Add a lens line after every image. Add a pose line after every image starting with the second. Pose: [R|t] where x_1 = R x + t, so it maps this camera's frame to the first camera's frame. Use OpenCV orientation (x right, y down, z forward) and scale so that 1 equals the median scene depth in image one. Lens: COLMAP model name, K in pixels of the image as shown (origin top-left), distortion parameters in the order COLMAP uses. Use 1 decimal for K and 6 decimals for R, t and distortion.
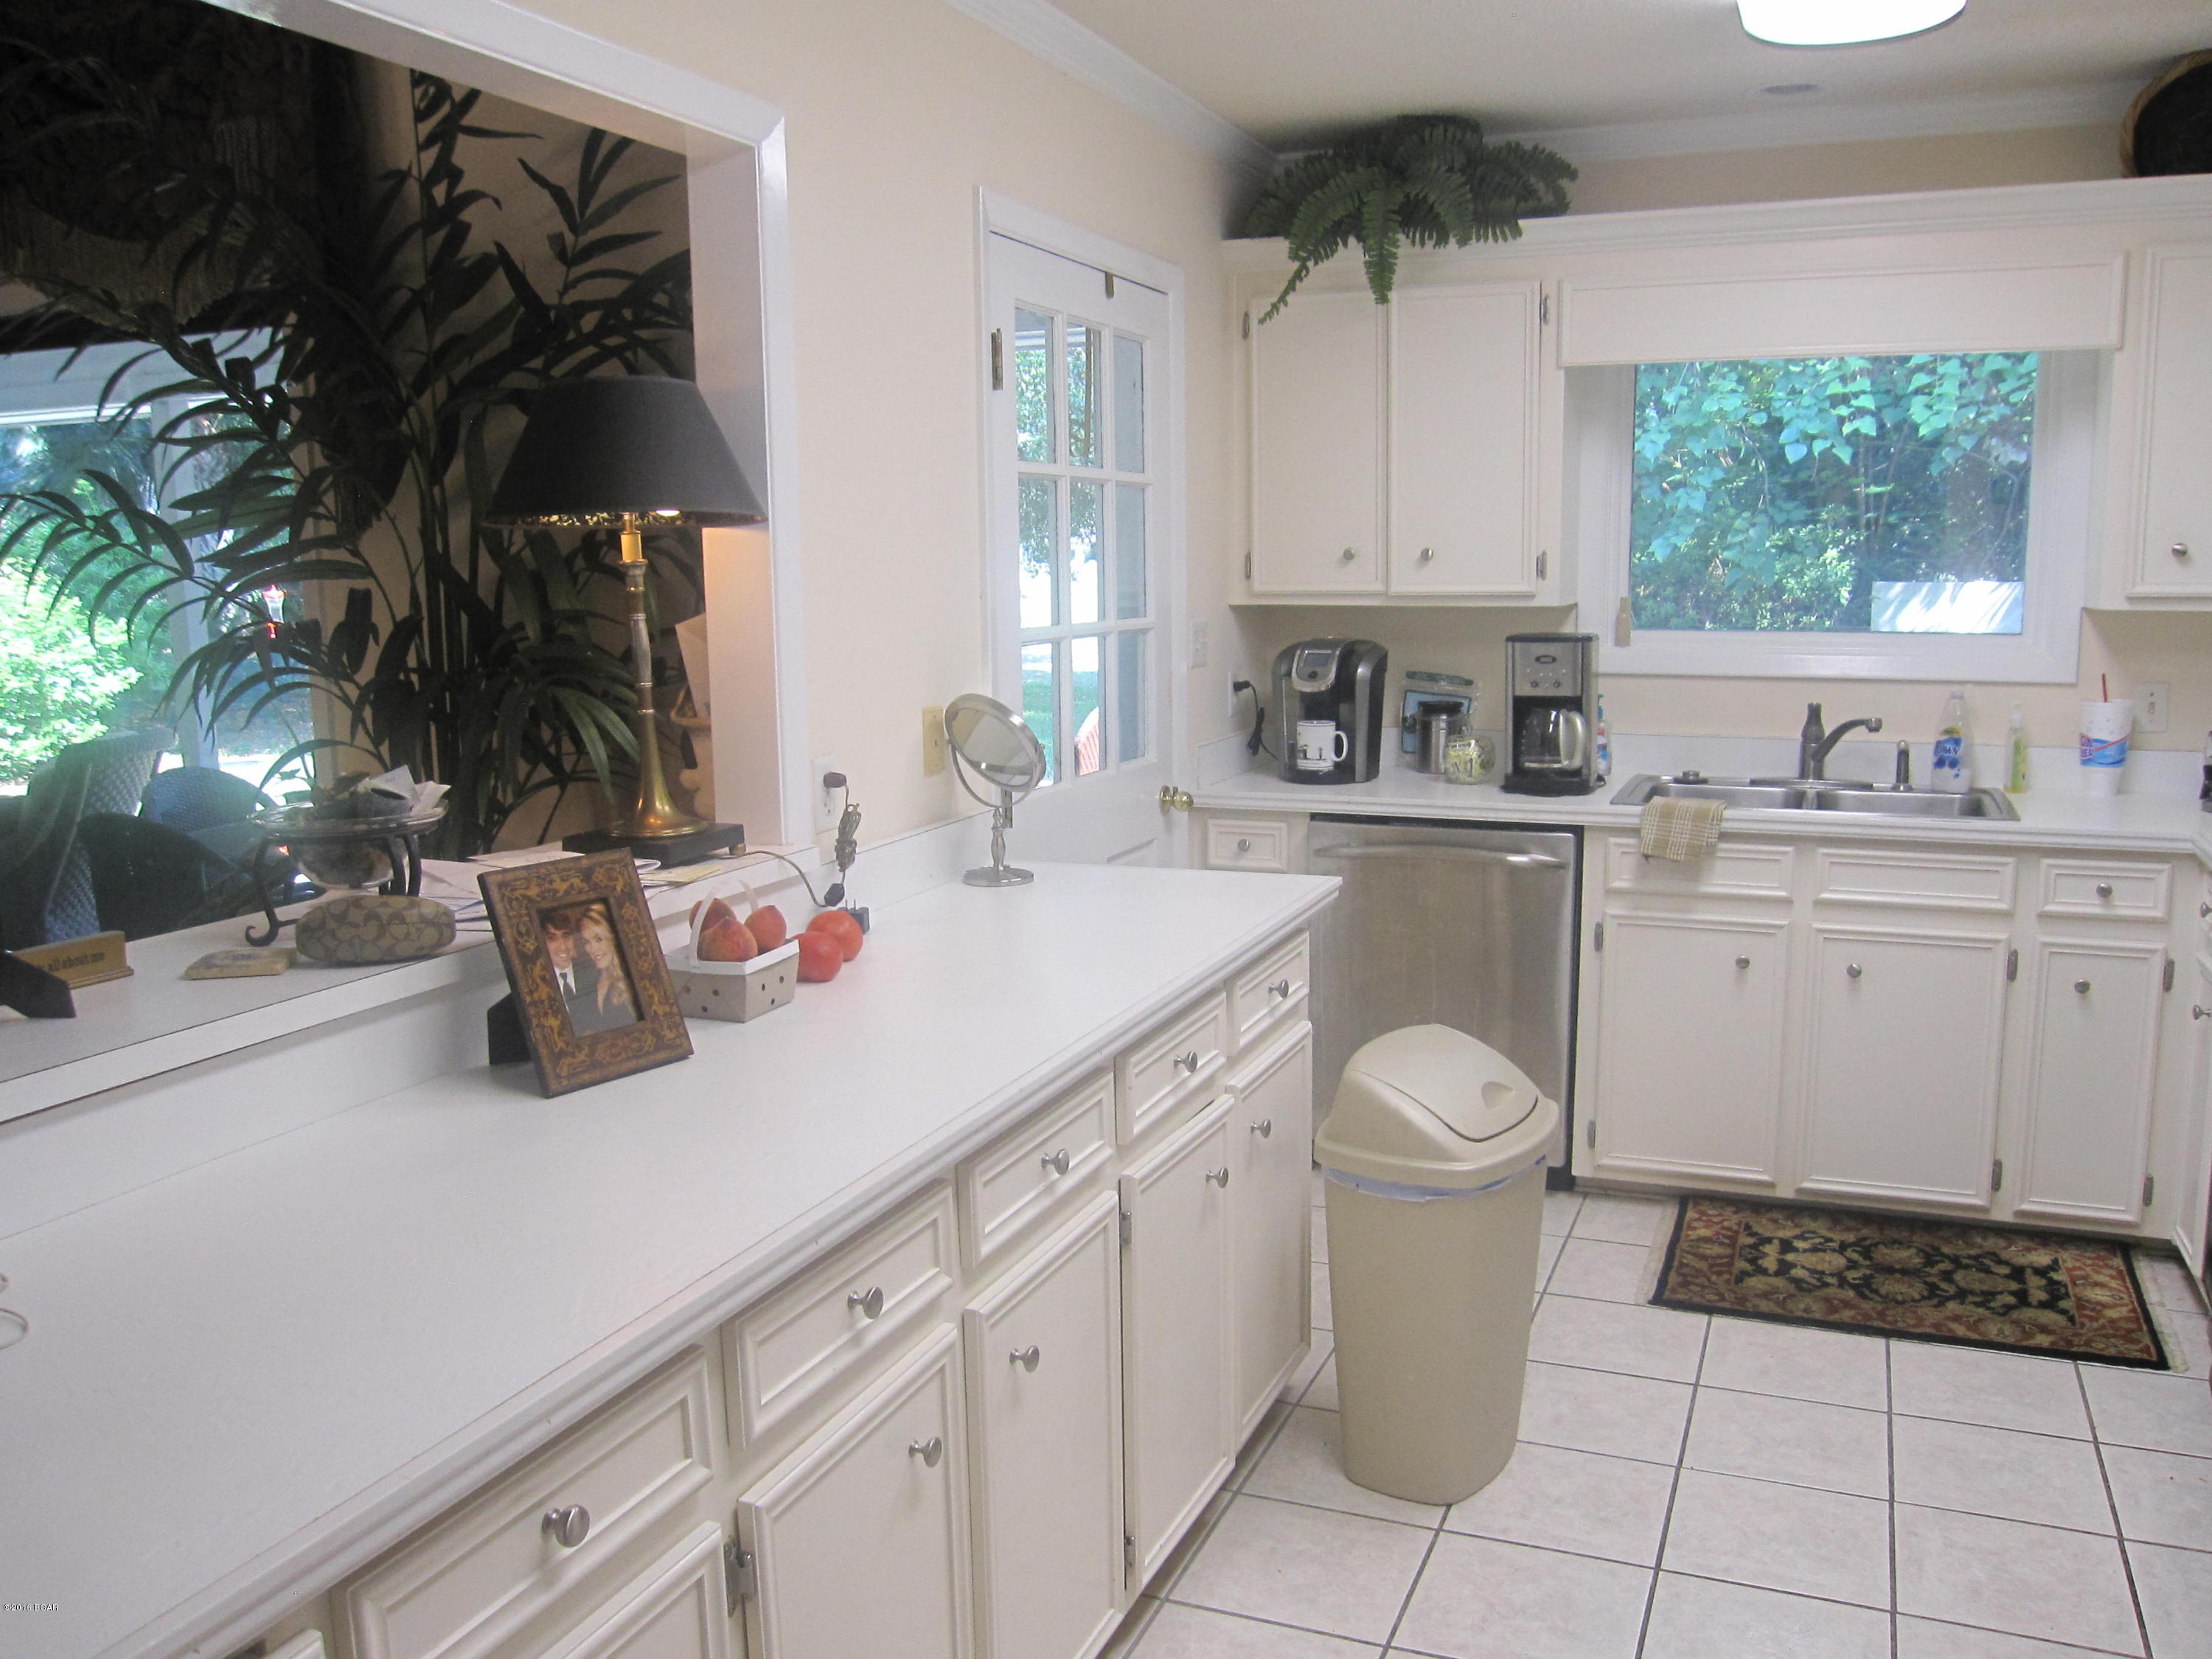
lens RADIAL K [[1837.0, 0, 1110.3], [0, 1837.0, 836.9], [0, 0, 1]] dist [-0.052635, 0.016926]
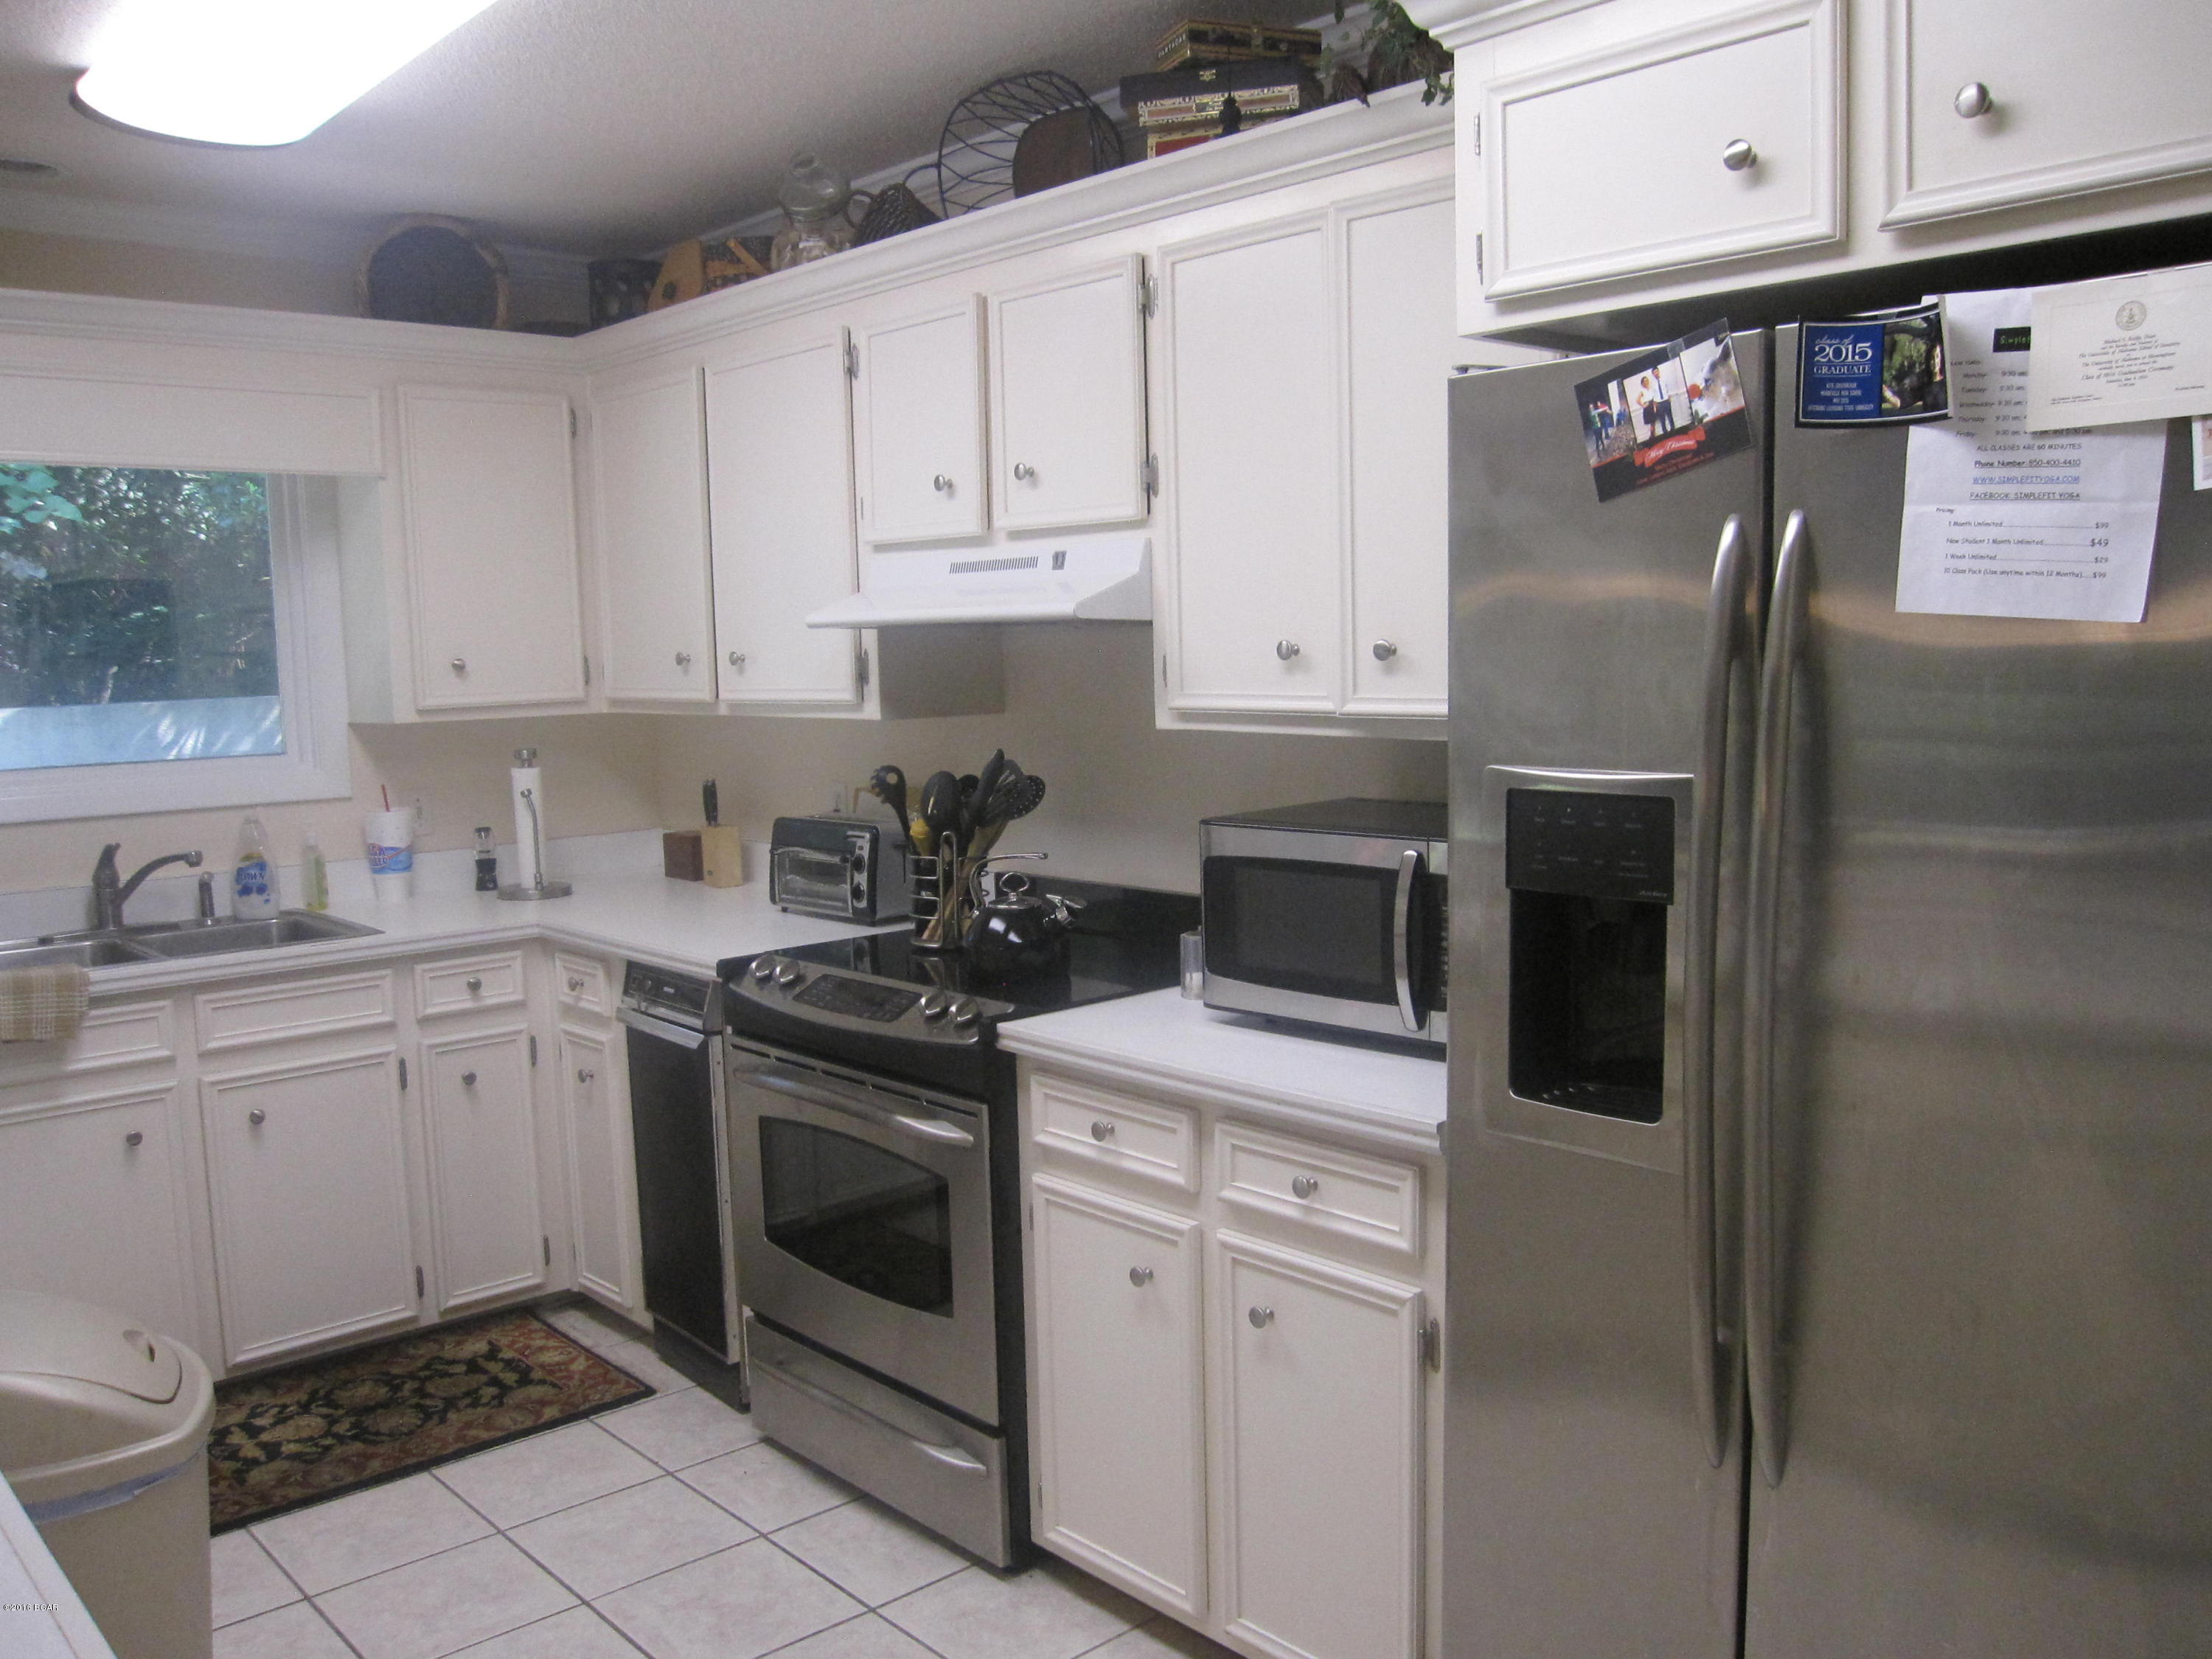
lens RADIAL K [[1837.0, 0, 1110.4], [0, 1837.0, 829.4], [0, 0, 1]] dist [-0.052635, 0.016926]
pose [[0.446548, -0.098051, 0.889371, -0.220608], [0.160309, 0.986661, 0.028287, -0.029836], [-0.880282, 0.129943, 0.456310, 0.169505]]
